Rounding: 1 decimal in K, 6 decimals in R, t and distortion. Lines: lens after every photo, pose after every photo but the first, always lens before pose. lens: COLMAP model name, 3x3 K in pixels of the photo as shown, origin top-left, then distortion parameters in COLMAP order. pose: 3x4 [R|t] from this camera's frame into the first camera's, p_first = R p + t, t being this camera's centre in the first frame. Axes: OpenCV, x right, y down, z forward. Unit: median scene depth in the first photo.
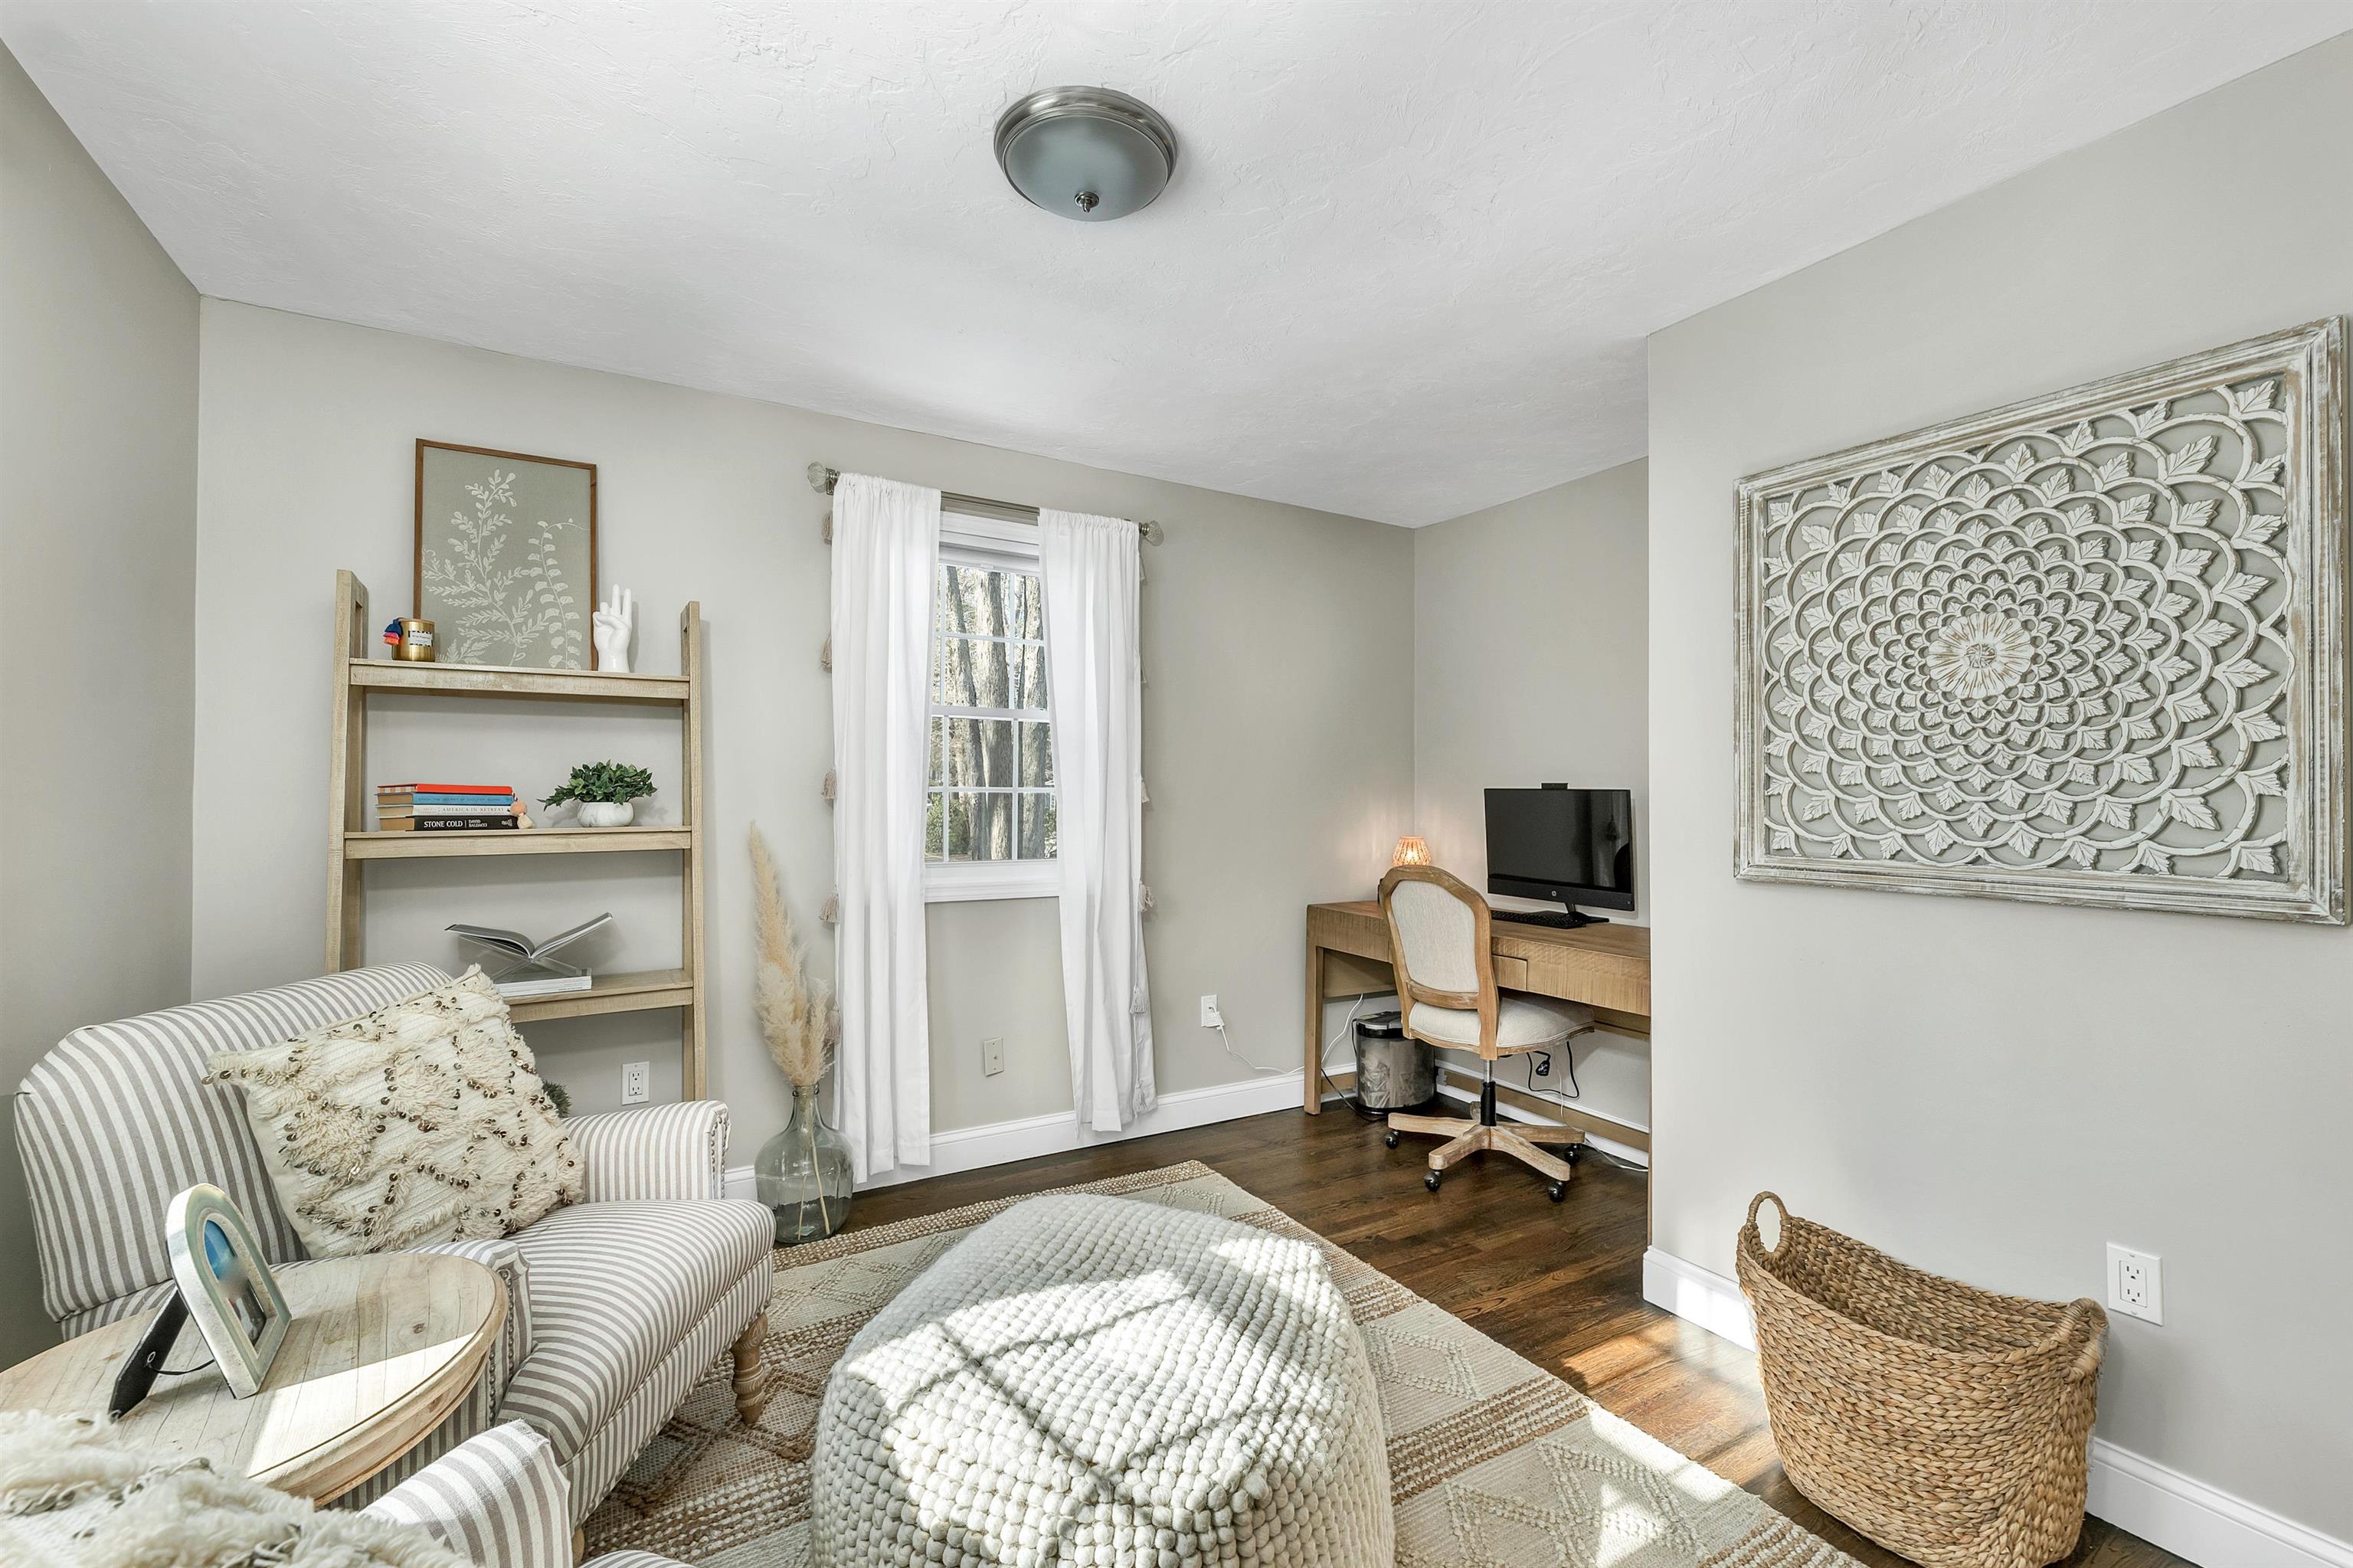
lens RADIAL K [[971.9, 0, 1159.3], [0, 971.9, 791.7], [0, 0, 1]] dist [0.001196, 0.000289]
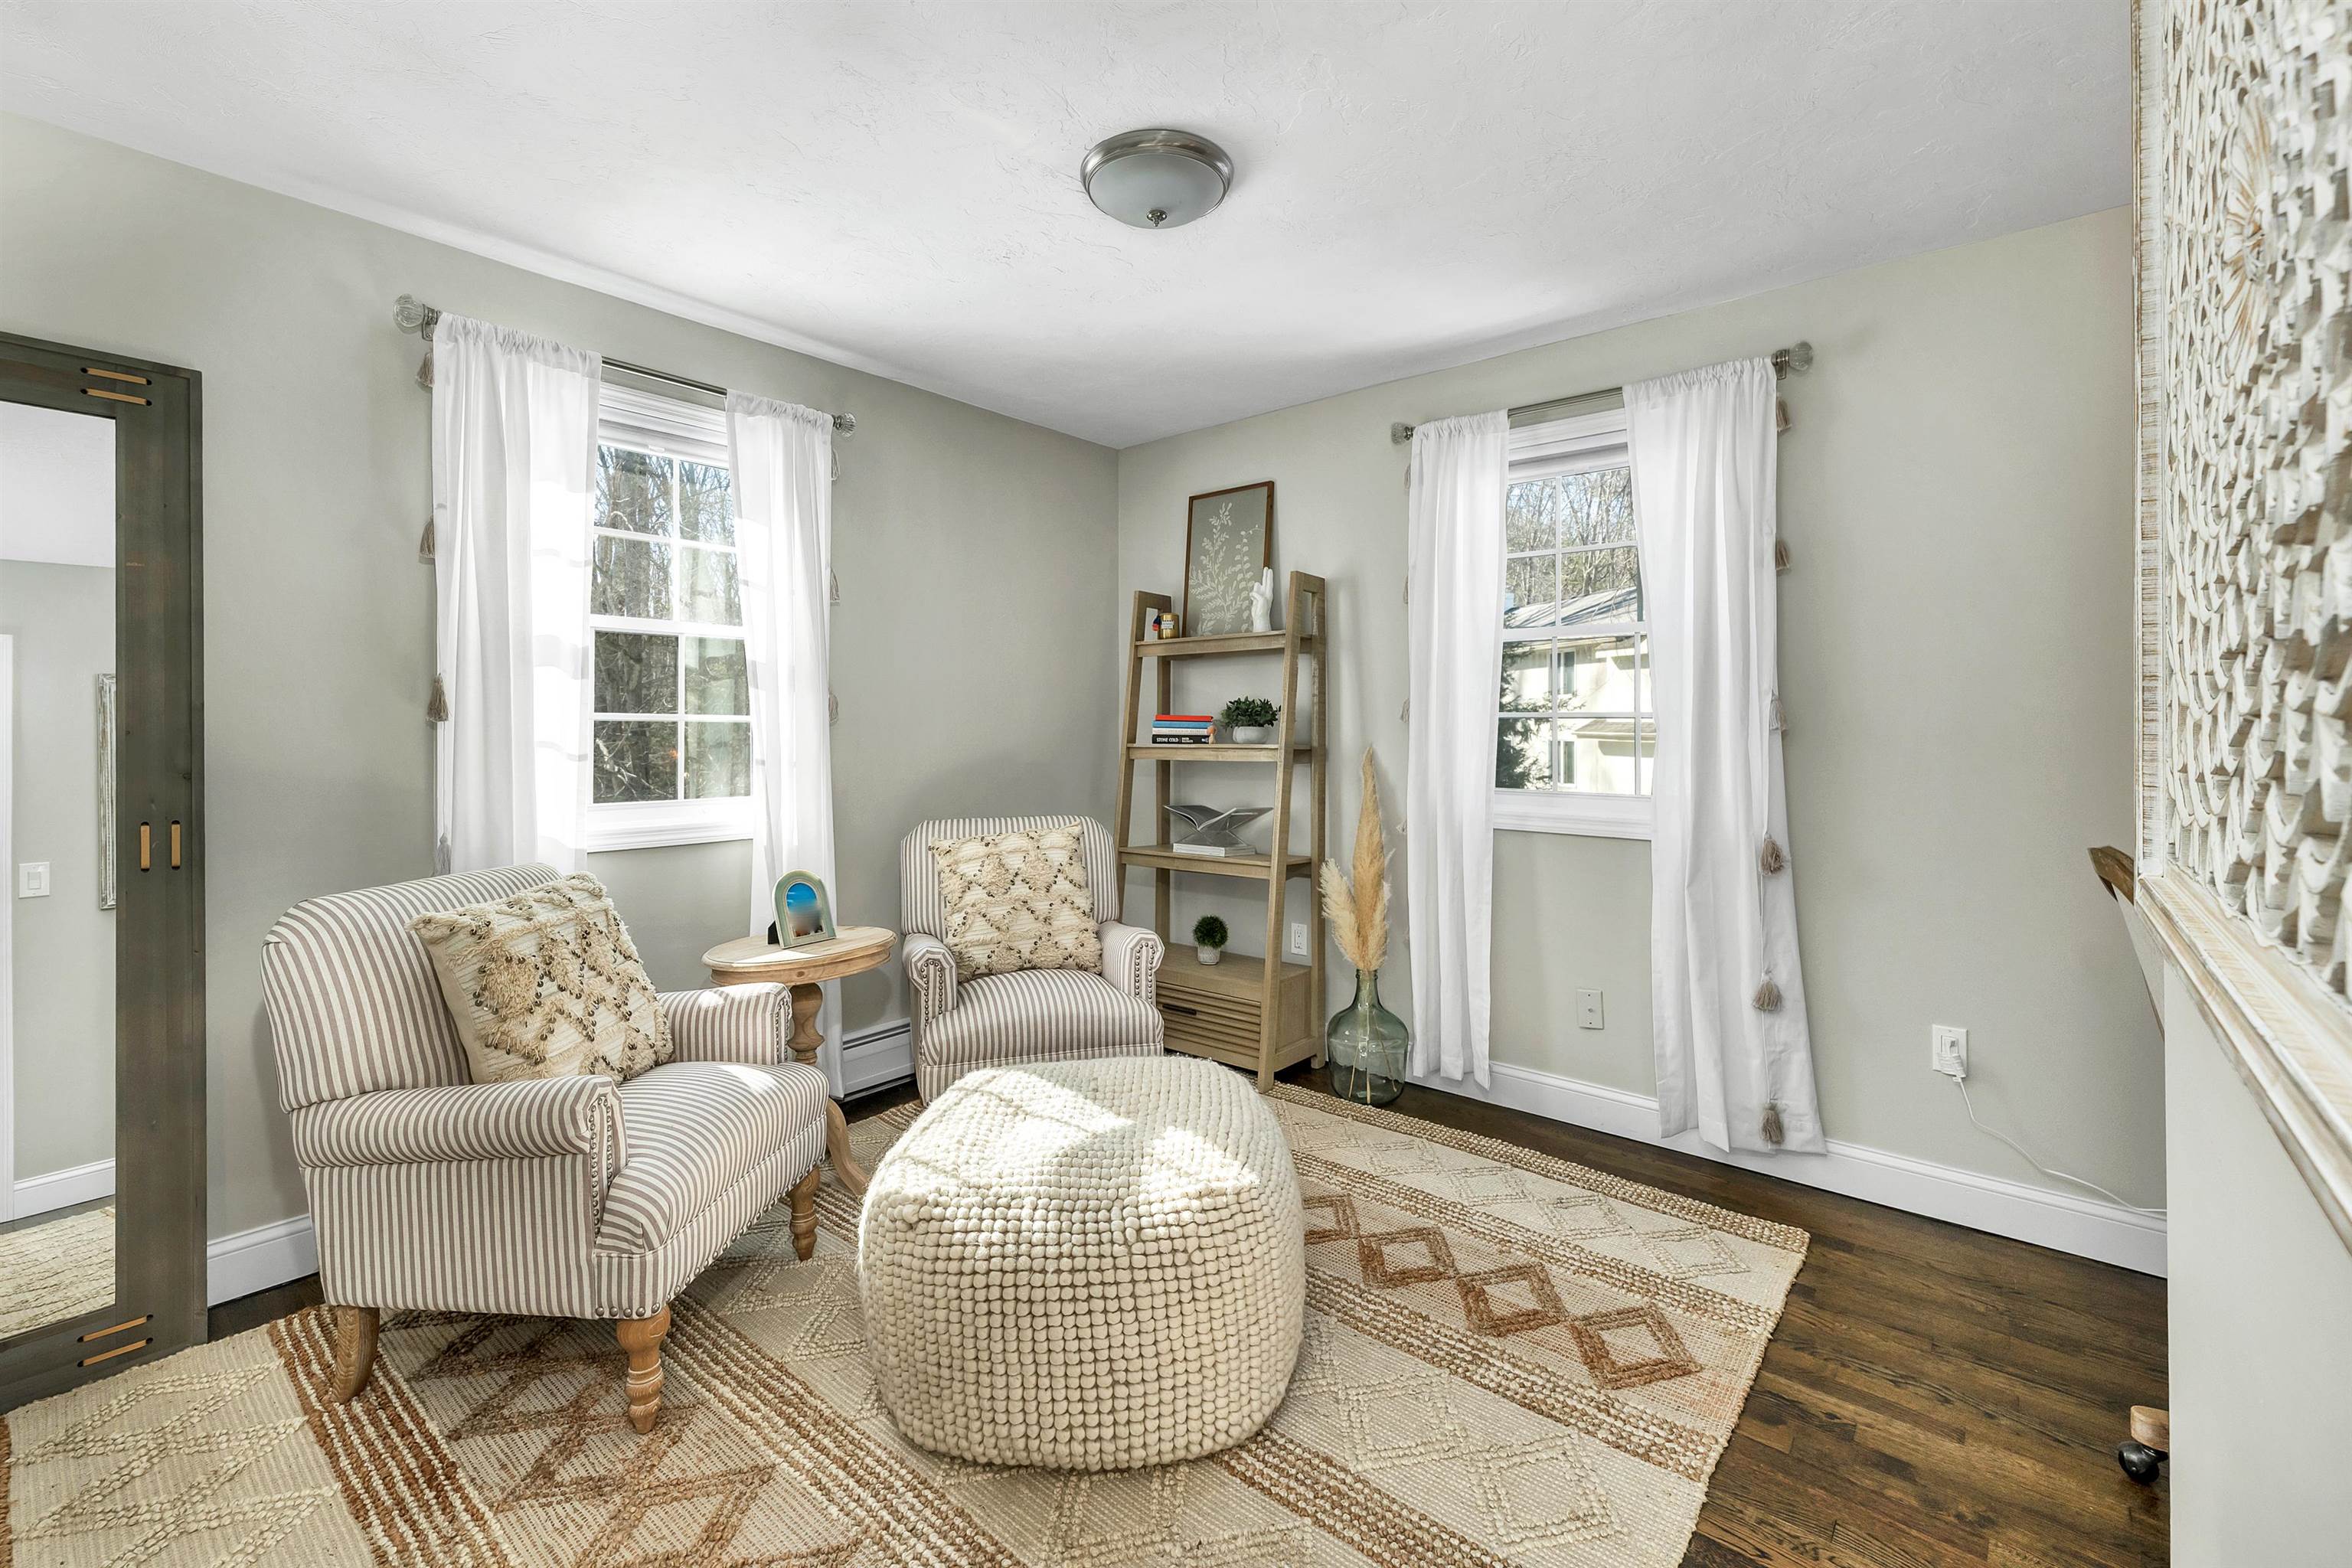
lens RADIAL K [[1001.6, 0, 1176.1], [0, 1001.6, 729.3], [0, 0, 1]] dist [-0.000271, 0.000004]
pose [[0.337446, 0.001176, -0.941344, 0.735535], [0.002385, 0.999995, 0.002104, 0.011231], [0.941342, -0.002955, 0.337442, 0.411025]]
